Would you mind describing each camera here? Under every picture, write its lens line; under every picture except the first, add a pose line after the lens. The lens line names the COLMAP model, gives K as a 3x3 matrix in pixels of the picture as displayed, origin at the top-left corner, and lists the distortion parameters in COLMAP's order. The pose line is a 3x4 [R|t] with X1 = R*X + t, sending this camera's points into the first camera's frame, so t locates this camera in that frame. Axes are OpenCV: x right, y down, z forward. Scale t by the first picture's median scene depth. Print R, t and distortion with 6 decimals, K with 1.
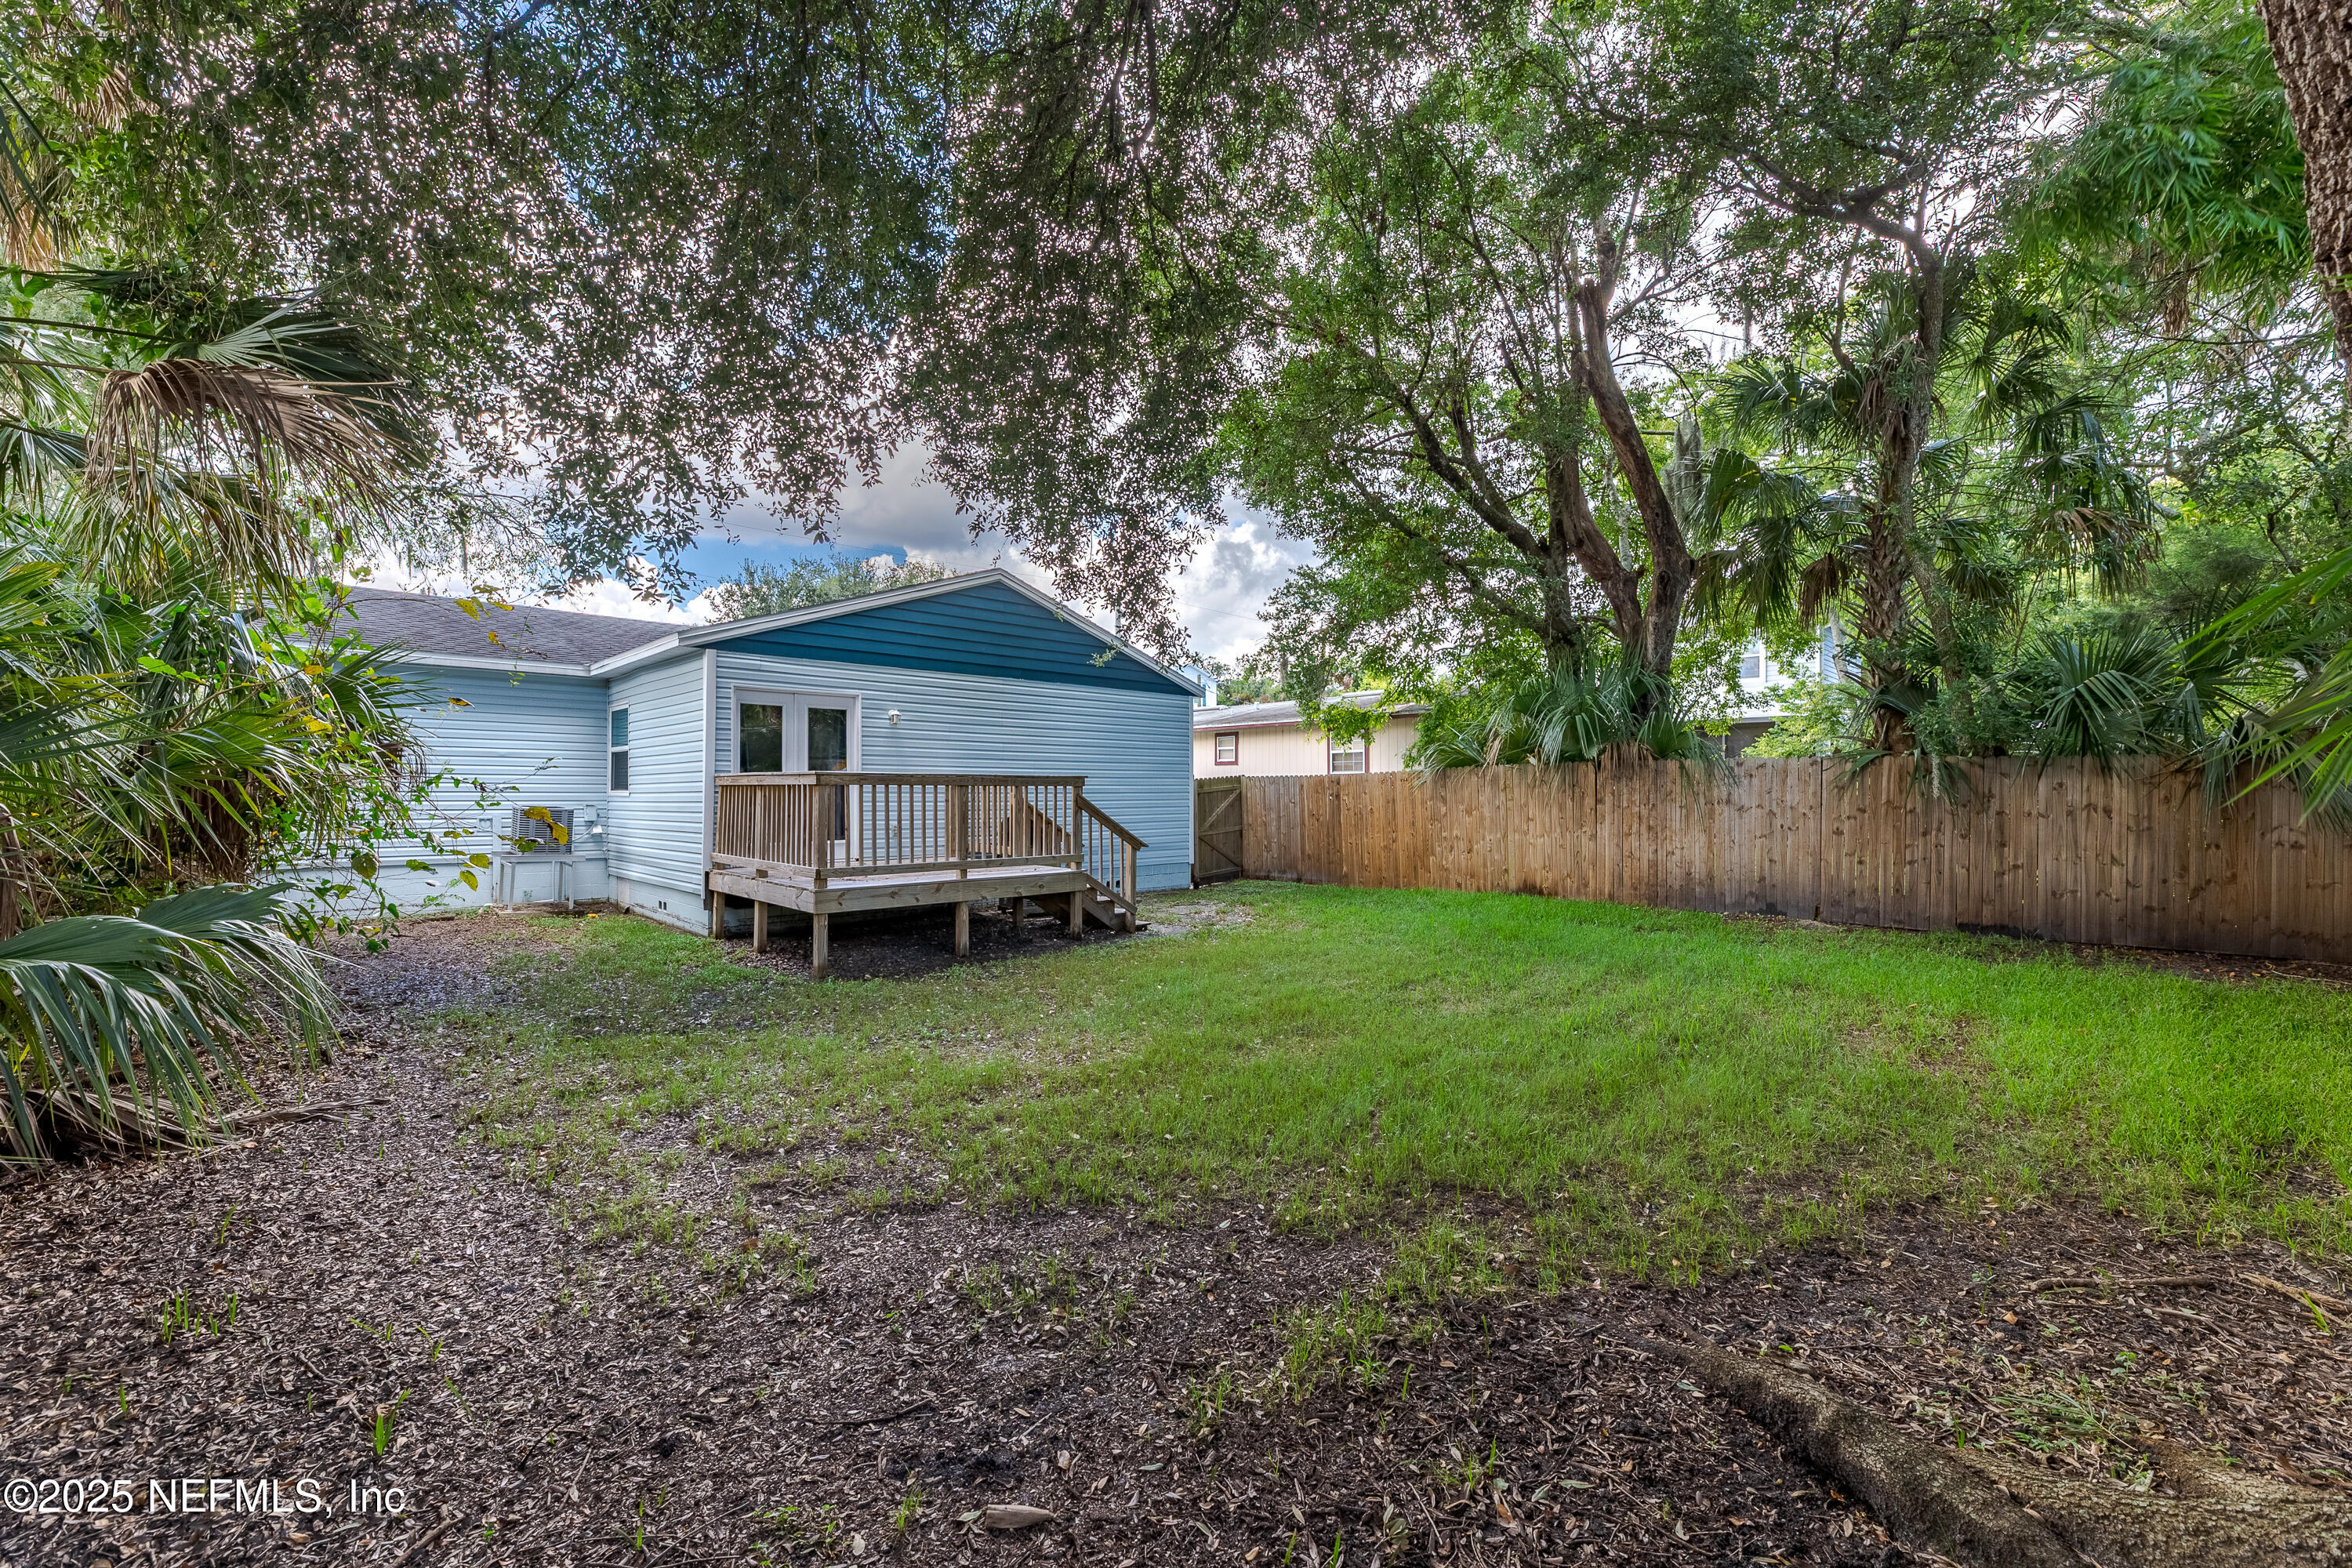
lens RADIAL K [[965.0, 0, 1196.2], [0, 965.0, 790.1], [0, 0, 1]] dist [0.002252, -0.000210]
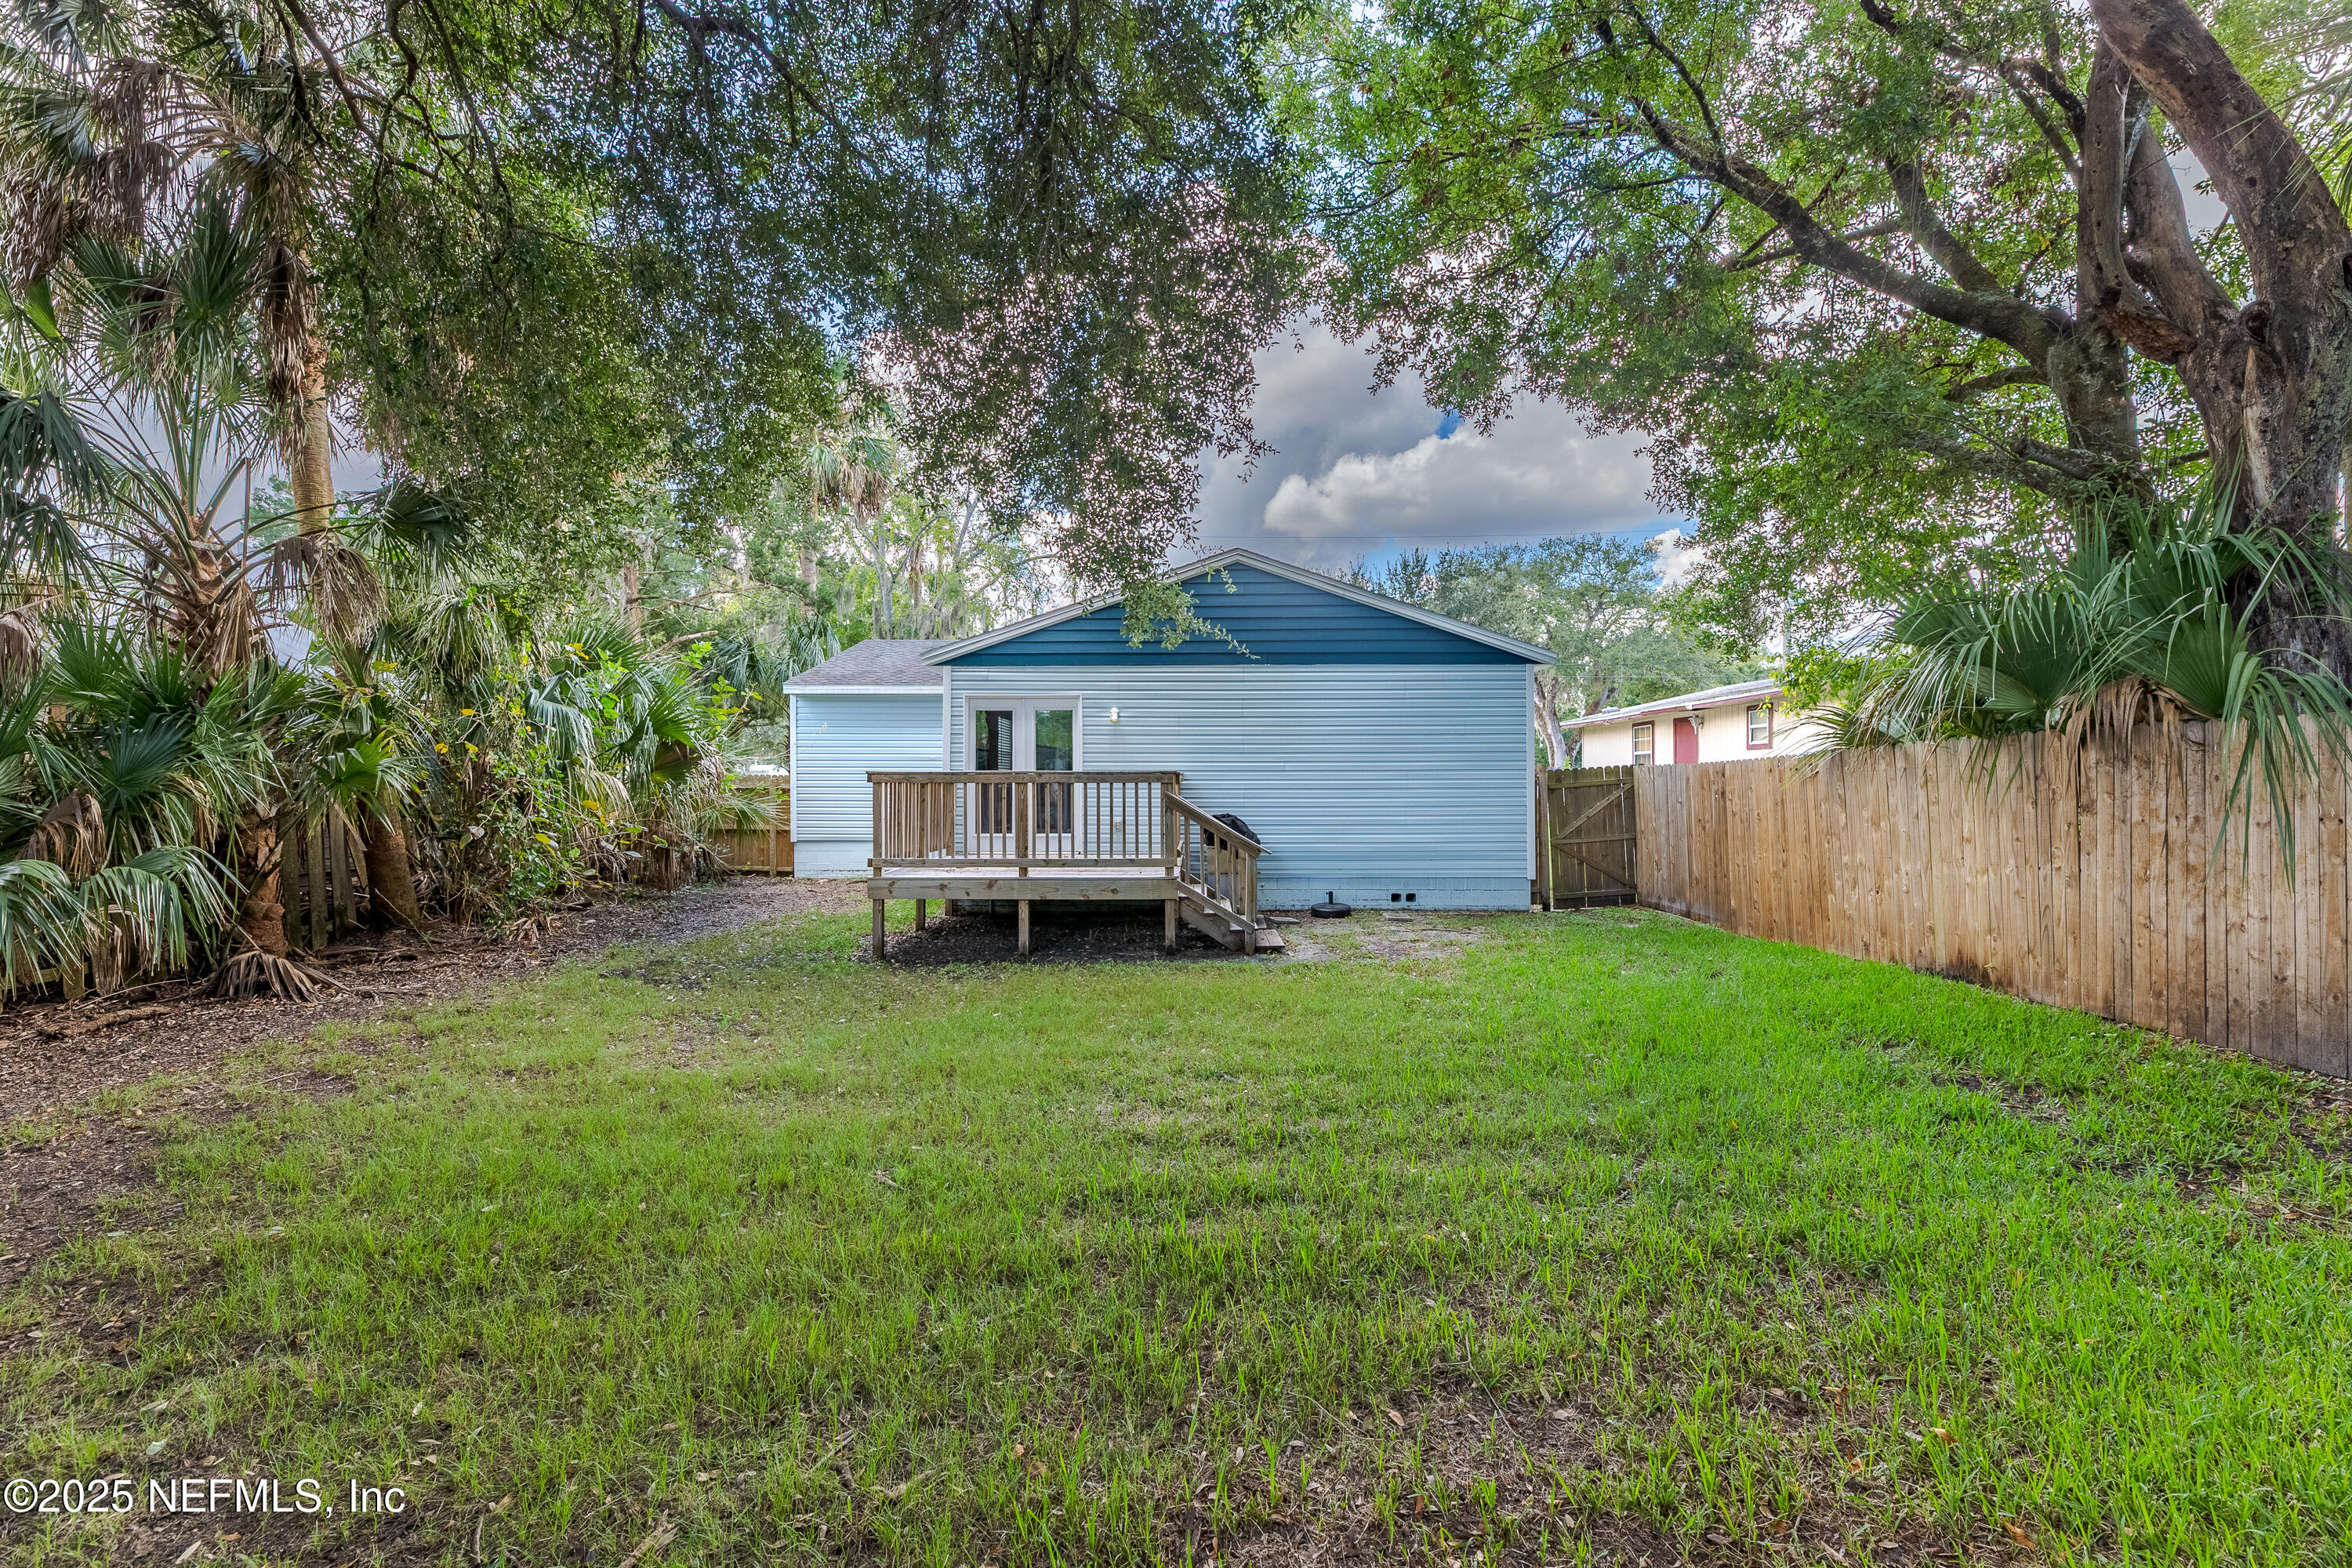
lens RADIAL K [[965.0, 0, 1175.3], [0, 965.0, 779.0], [0, 0, 1]] dist [0.002252, -0.000210]
pose [[0.697017, -0.005754, -0.717032, 0.472557], [0.004030, 0.999983, -0.004107, -0.003859], [0.717044, -0.000027, 0.697028, 0.335703]]
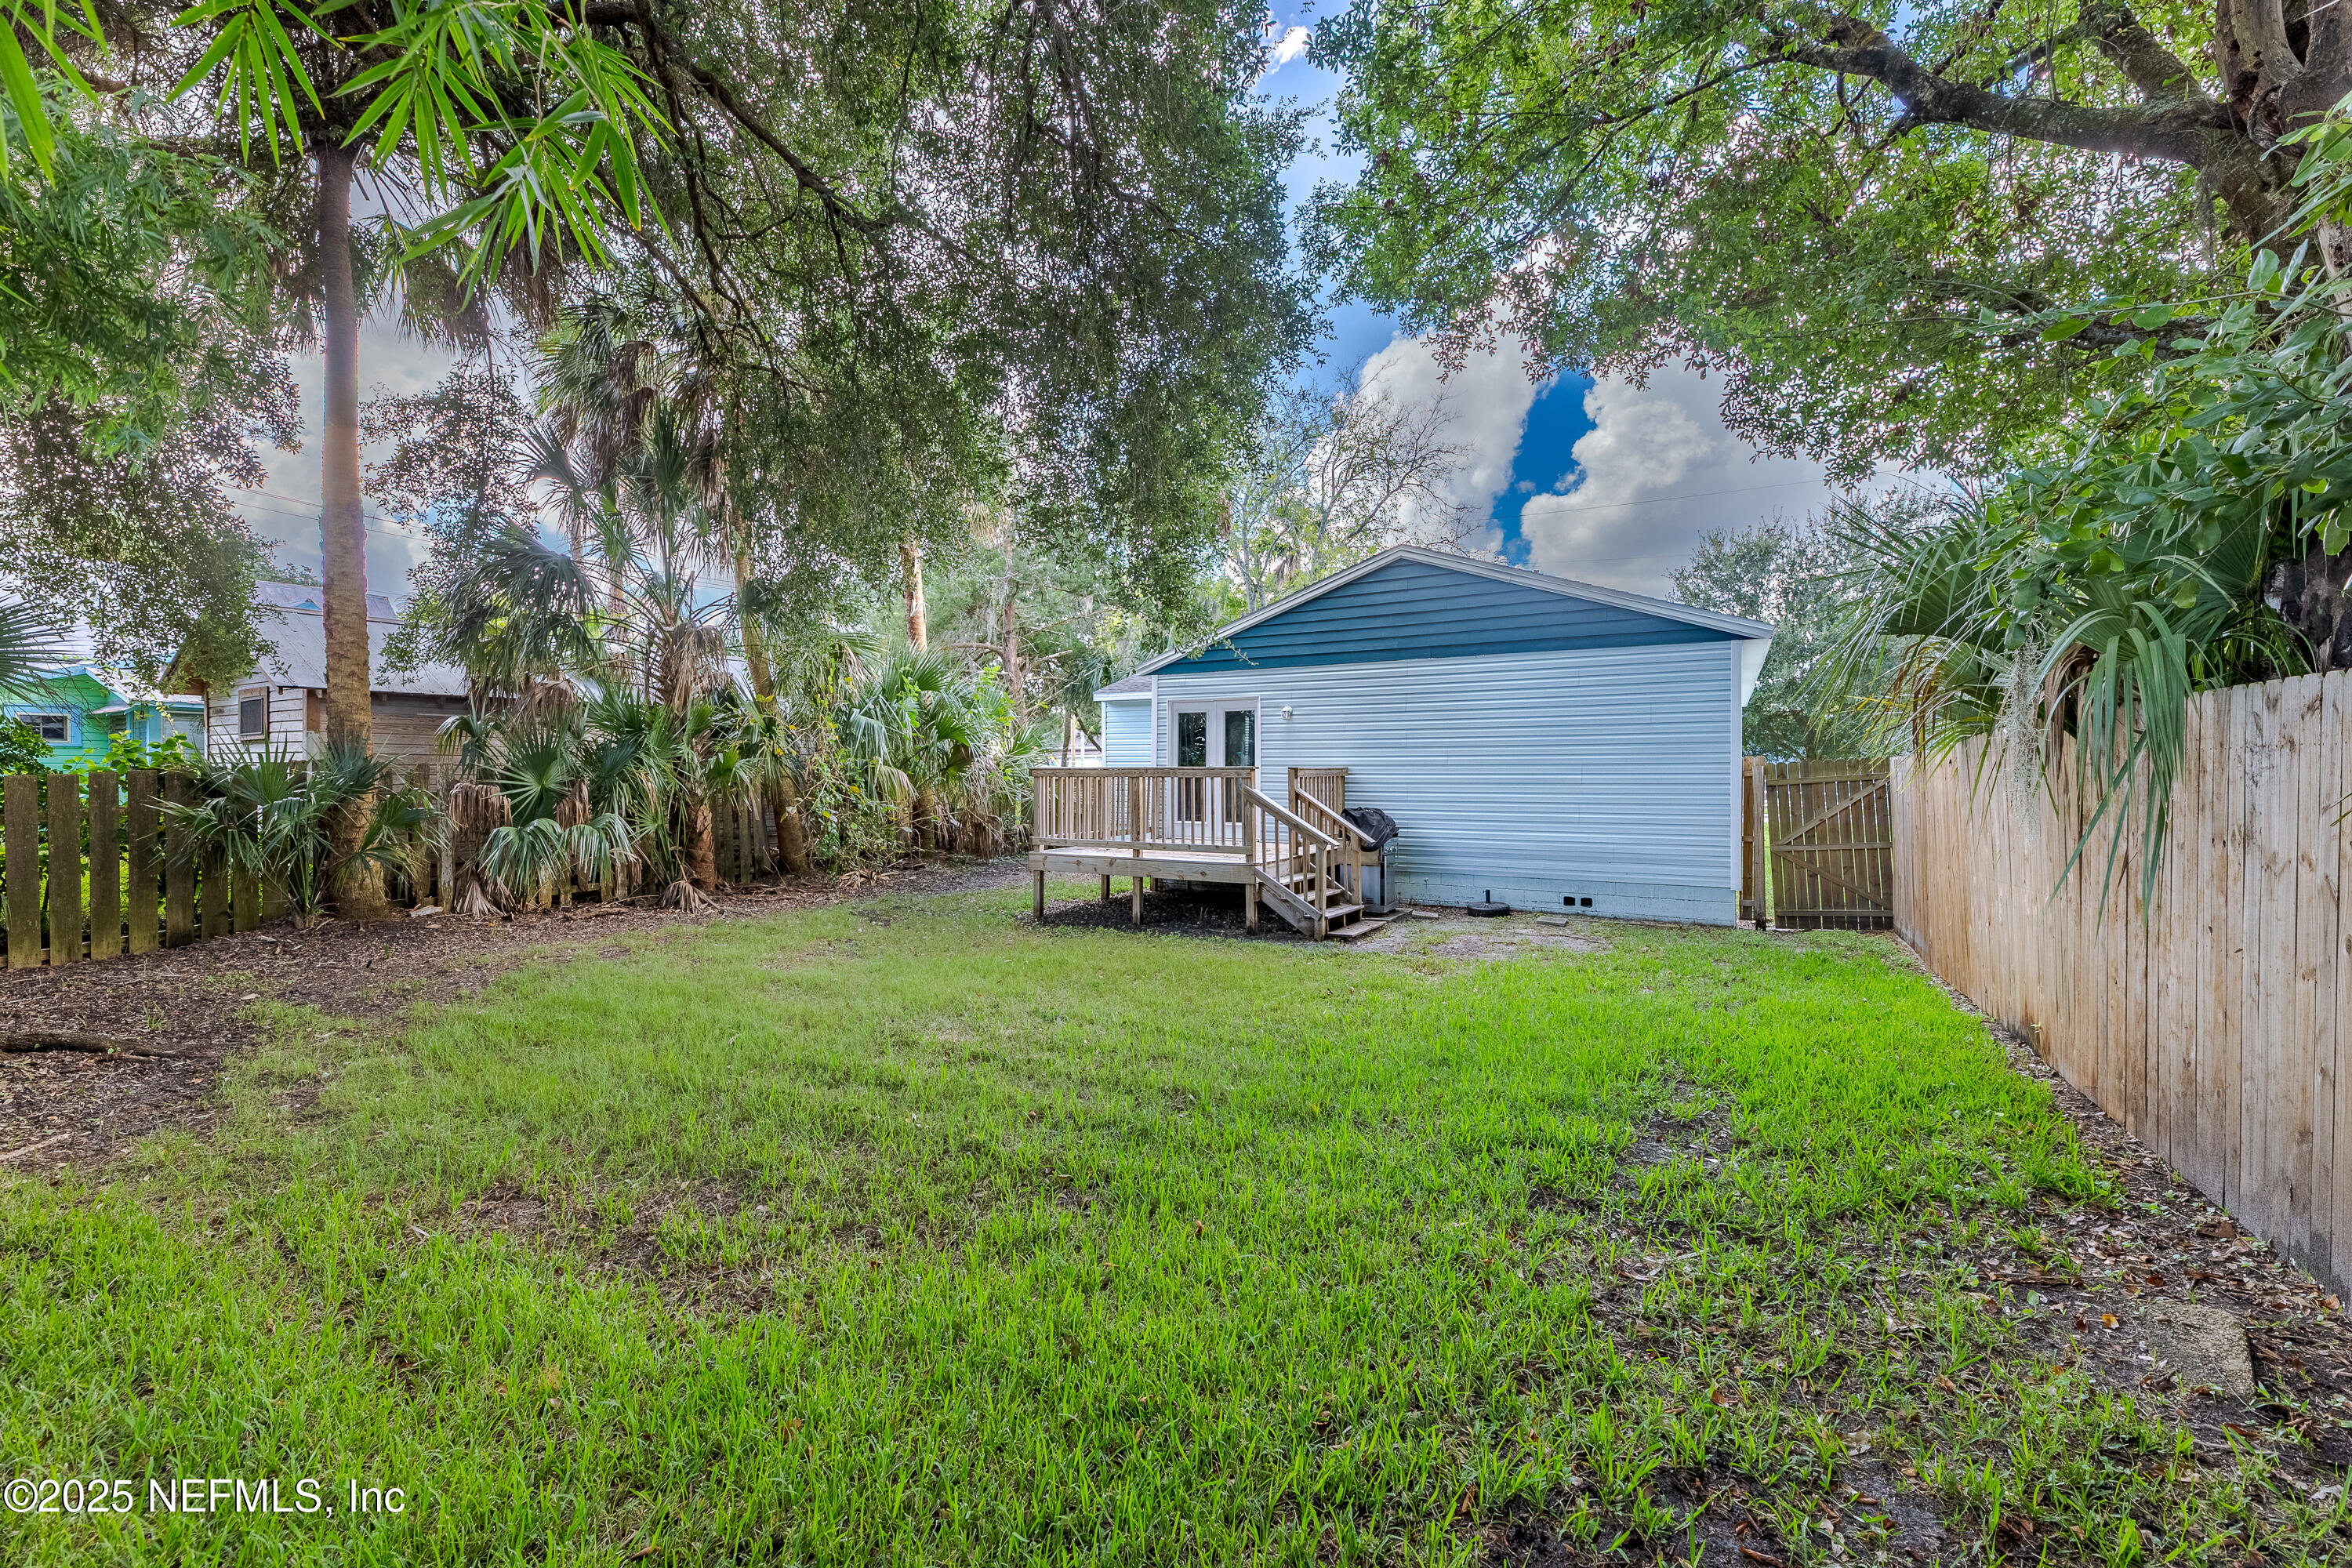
lens RADIAL K [[965.0, 0, 1177.5], [0, 965.0, 781.3], [0, 0, 1]] dist [0.002252, -0.000210]
pose [[0.254027, 0.005436, -0.967182, 0.726863], [0.001303, 0.999981, 0.005962, -0.005891], [0.967196, -0.002775, 0.254016, 0.606545]]
